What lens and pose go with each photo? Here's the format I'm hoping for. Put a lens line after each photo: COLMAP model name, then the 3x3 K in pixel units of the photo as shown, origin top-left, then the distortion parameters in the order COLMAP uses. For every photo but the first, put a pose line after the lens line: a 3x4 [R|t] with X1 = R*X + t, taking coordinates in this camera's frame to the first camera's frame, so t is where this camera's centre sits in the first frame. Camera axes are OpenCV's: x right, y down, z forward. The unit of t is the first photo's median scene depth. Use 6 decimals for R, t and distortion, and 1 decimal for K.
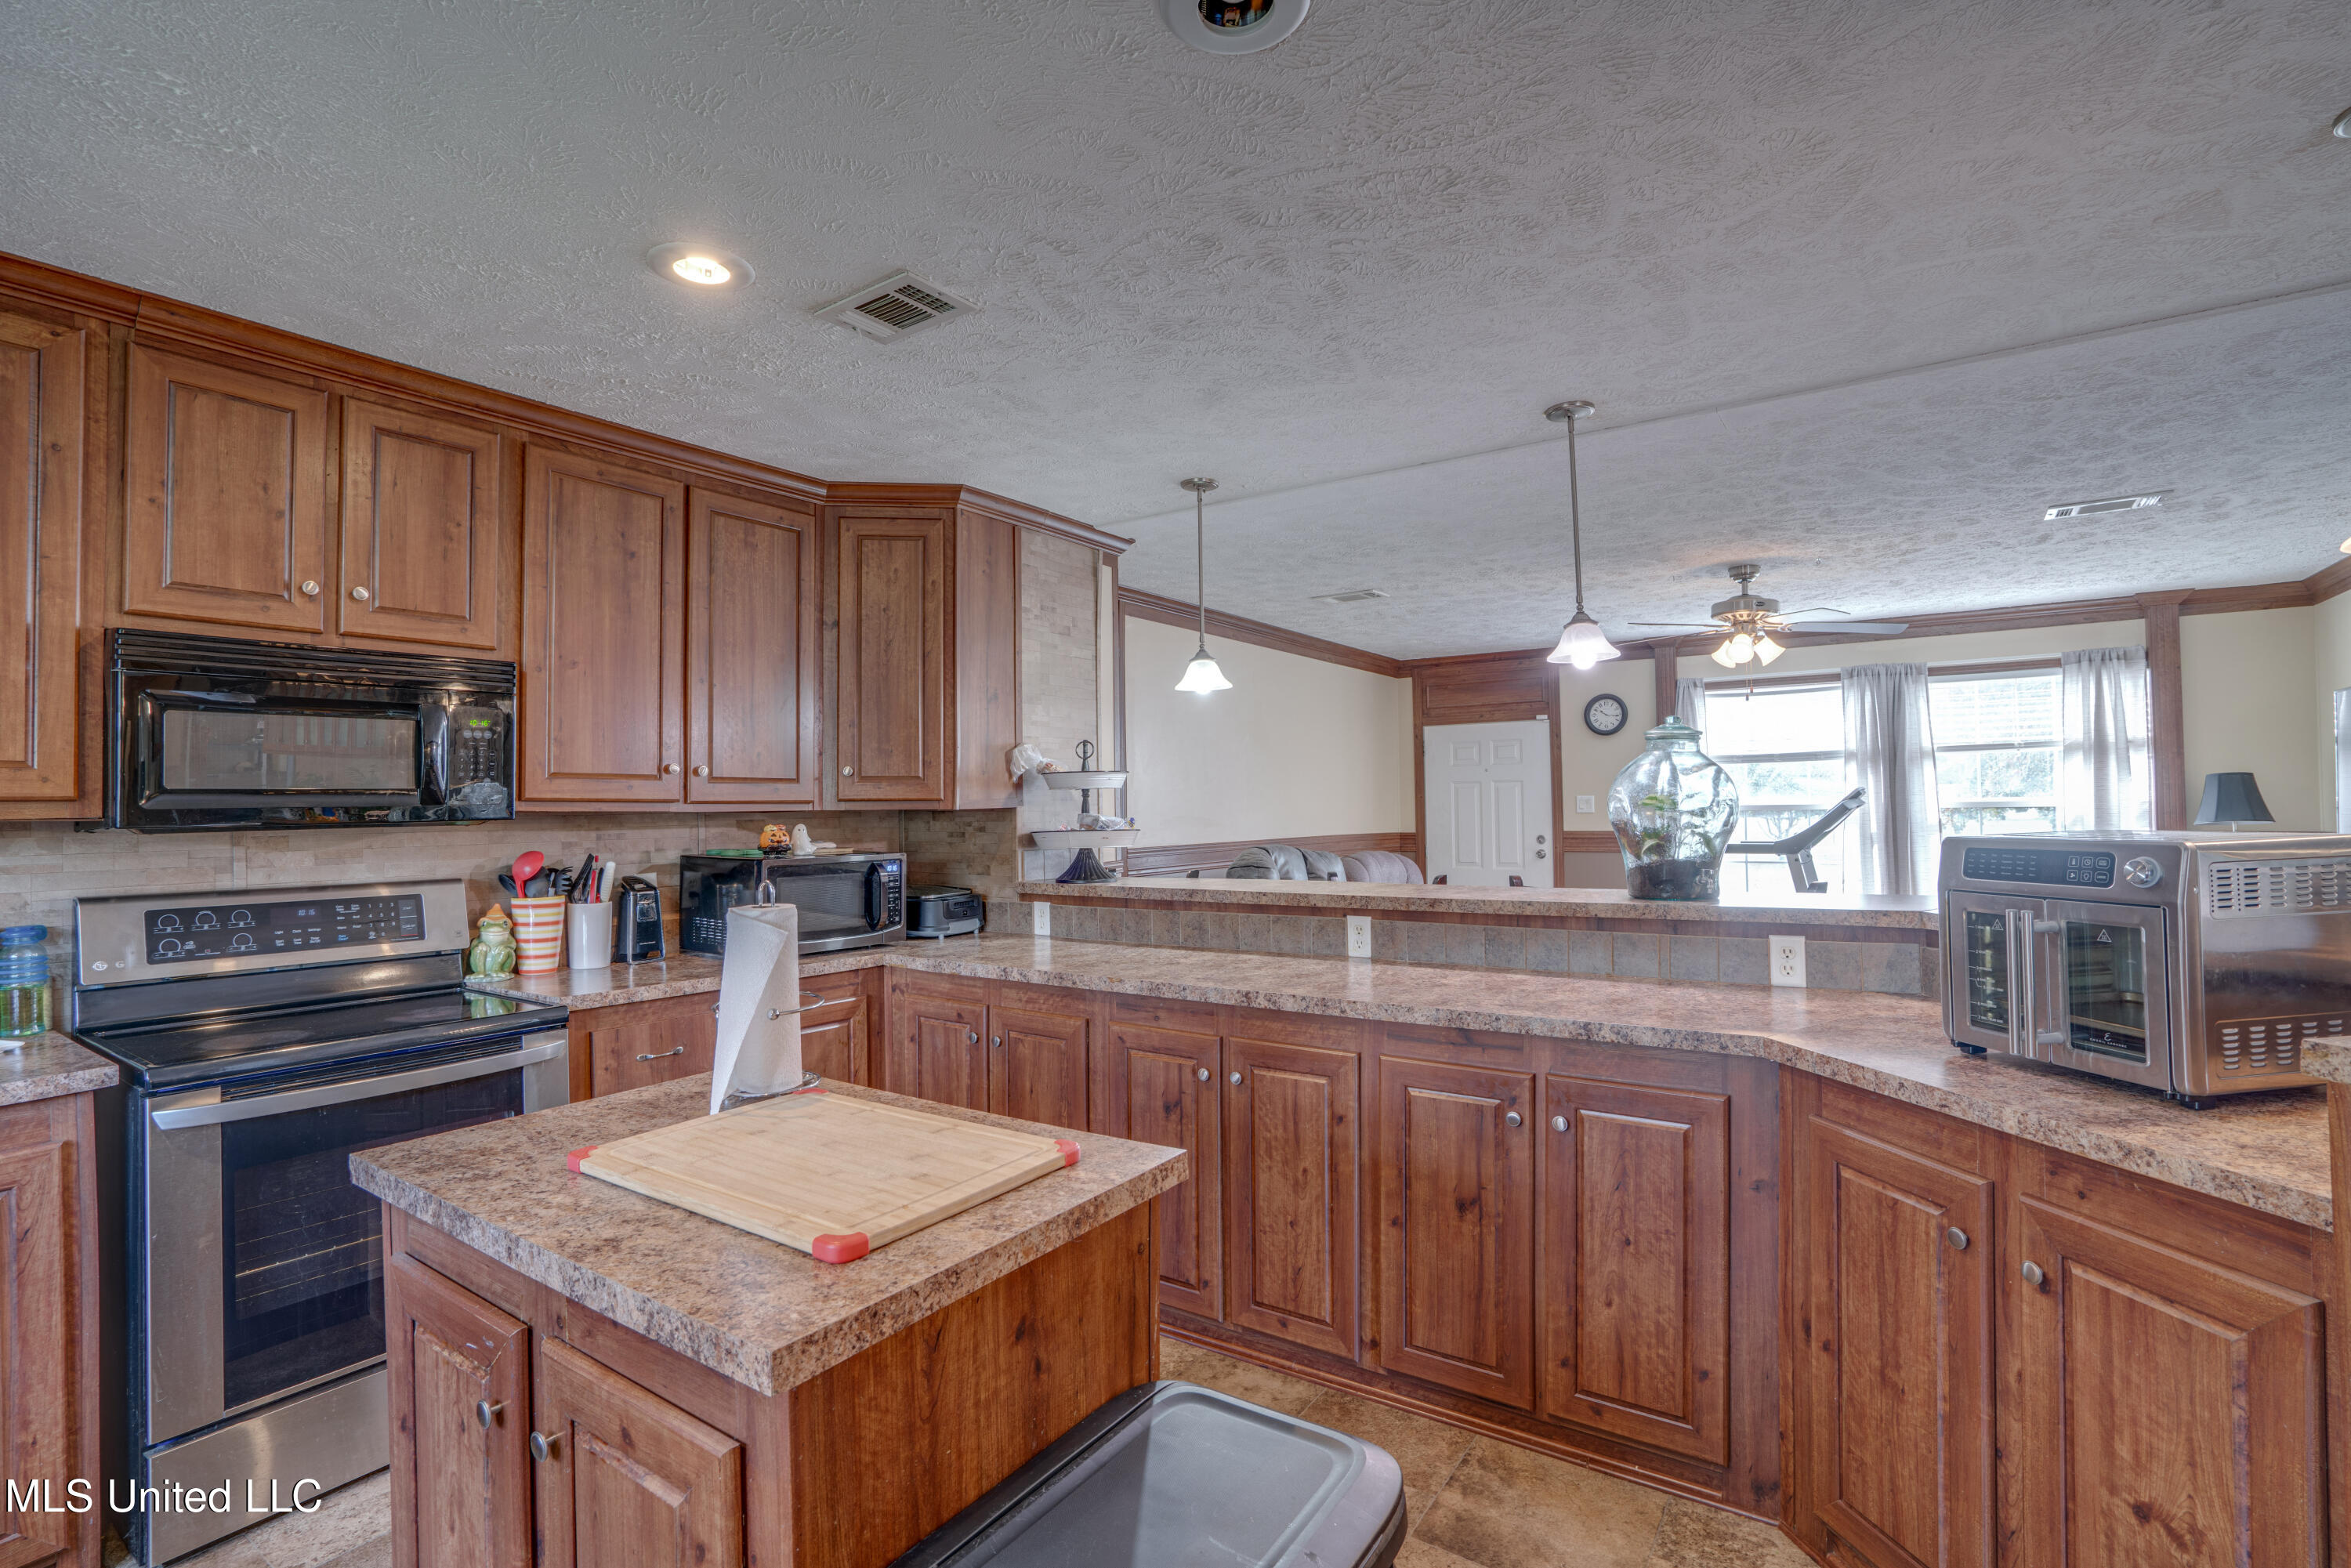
lens RADIAL K [[1077.1, 0, 1162.7], [0, 1077.1, 789.9], [0, 0, 1]] dist [-0.063221, 0.025437]
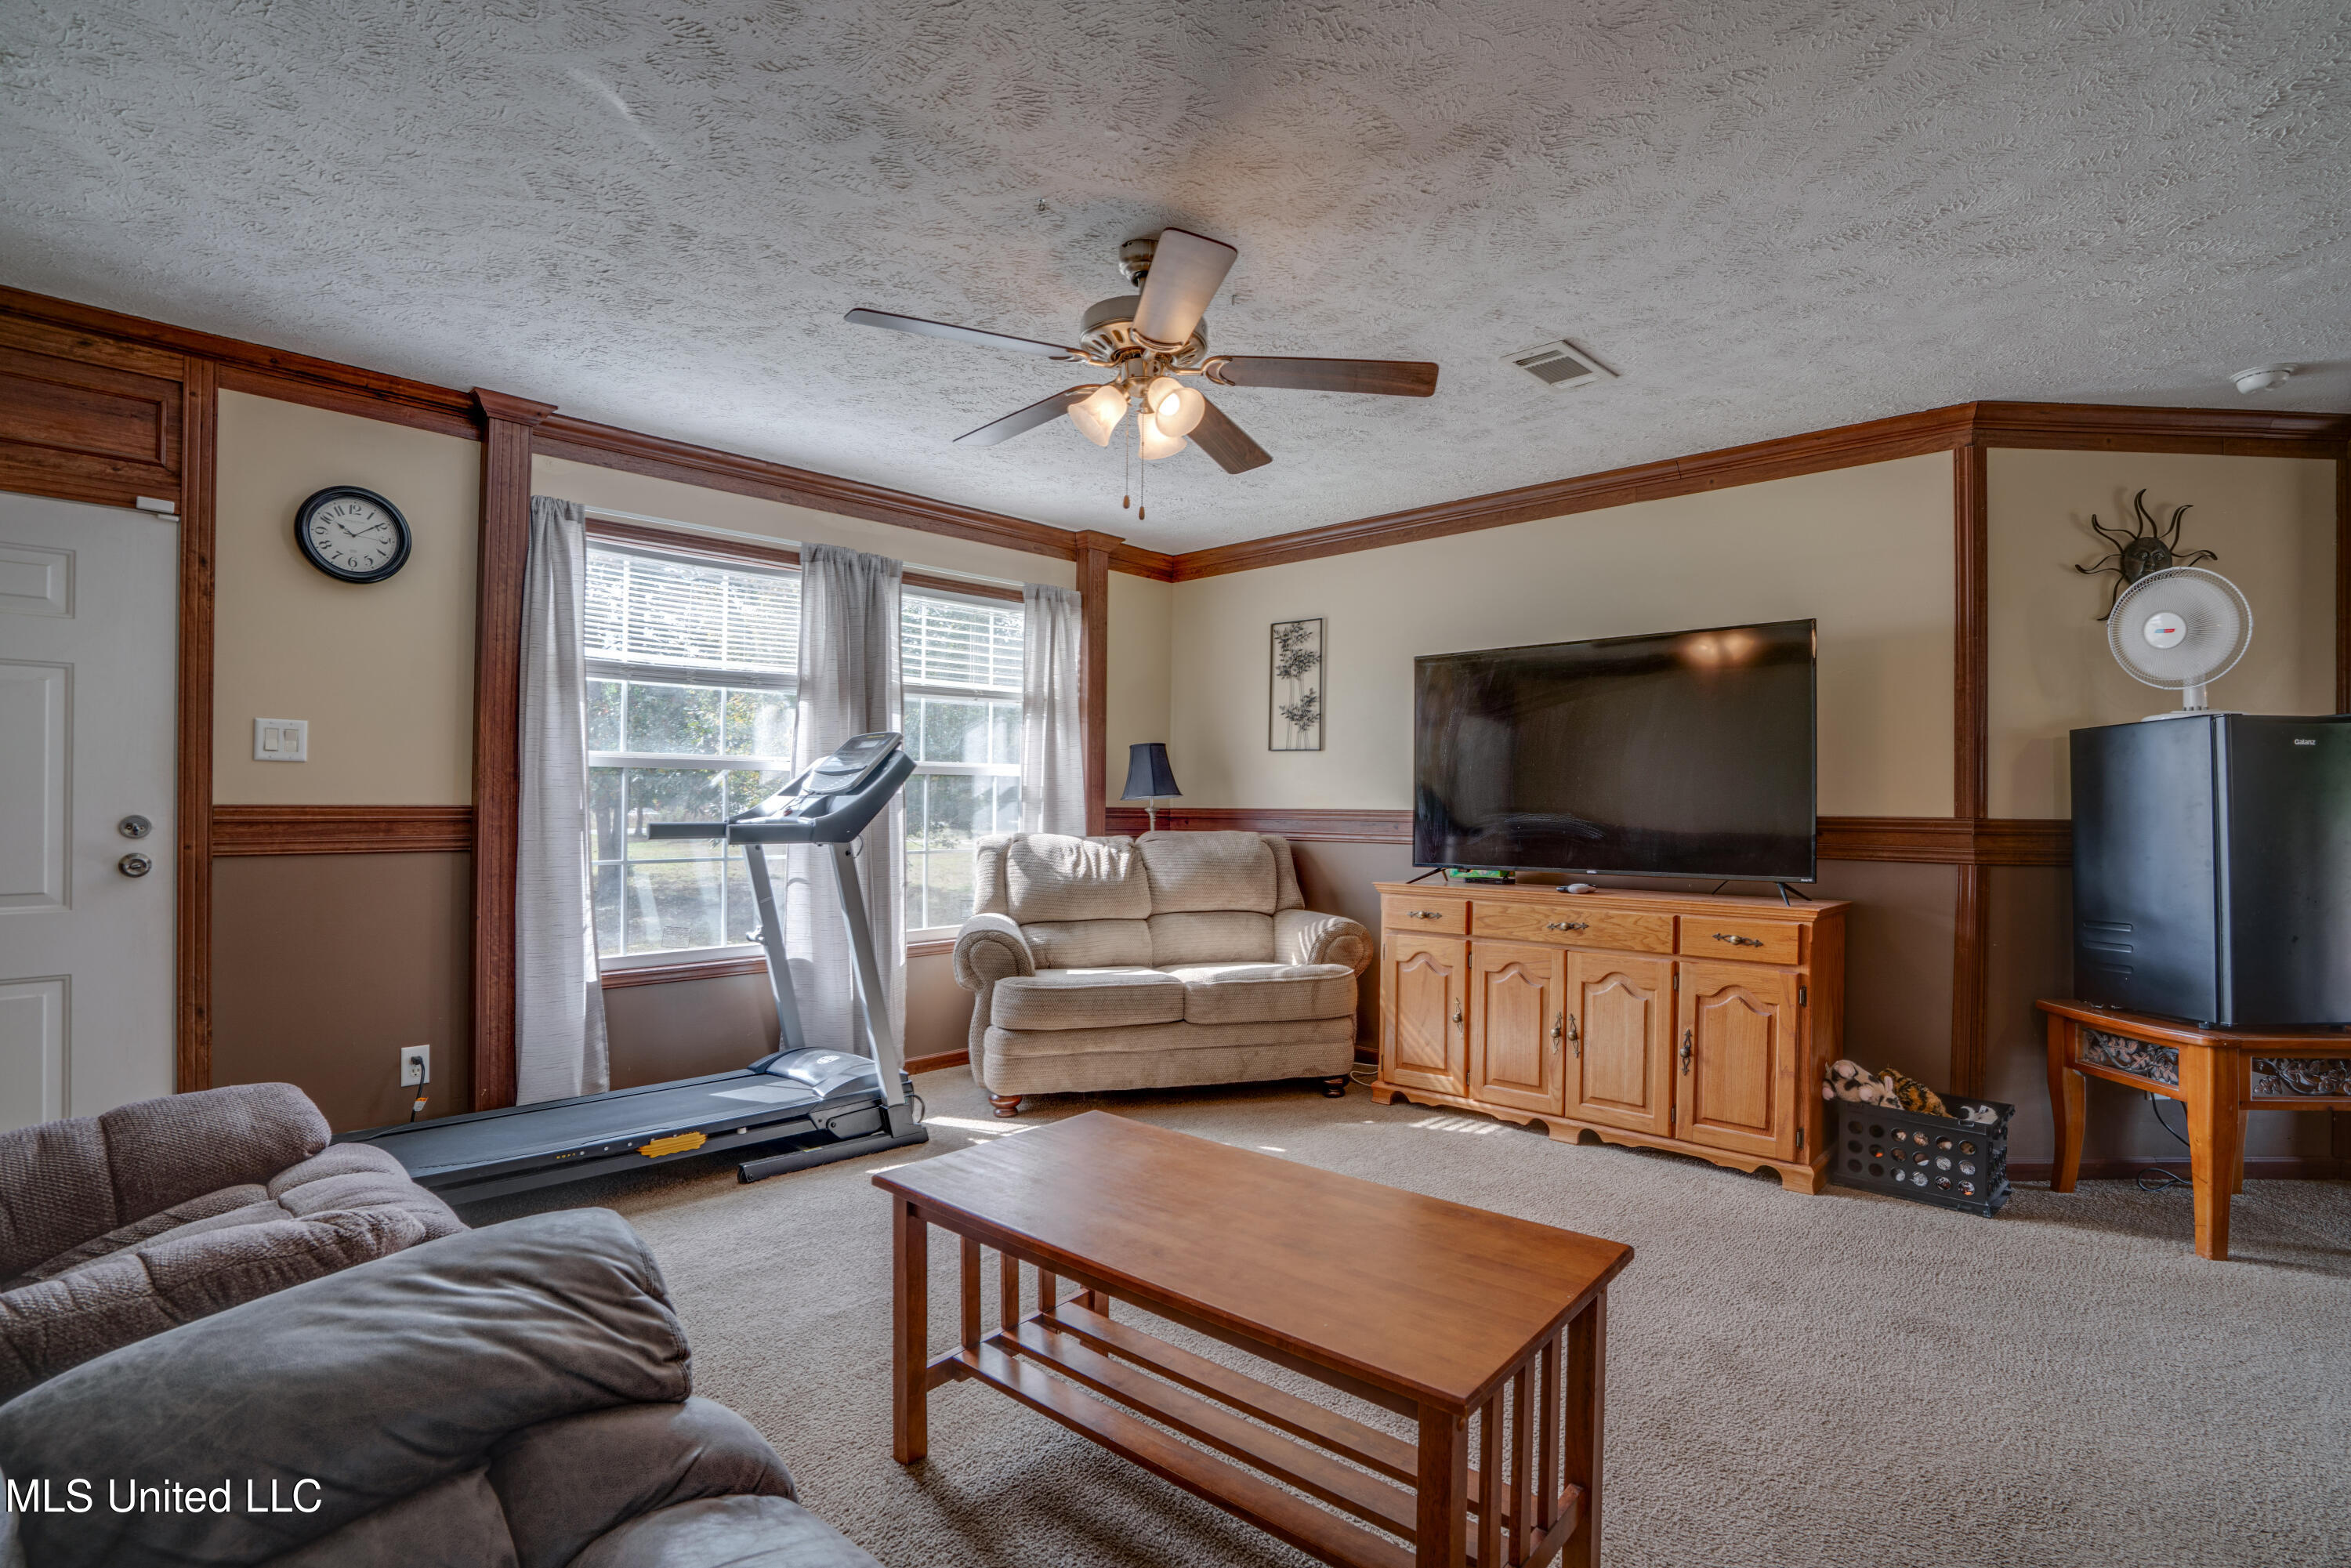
lens RADIAL K [[1077.1, 0, 1162.7], [0, 1077.1, 789.9], [0, 0, 1]] dist [-0.063221, 0.025437]
pose [[0.168499, 0.025007, 0.985385, 0.124154], [-0.024315, 0.999479, -0.021207, 0.073898], [-0.985402, -0.020386, 0.169019, 1.331837]]
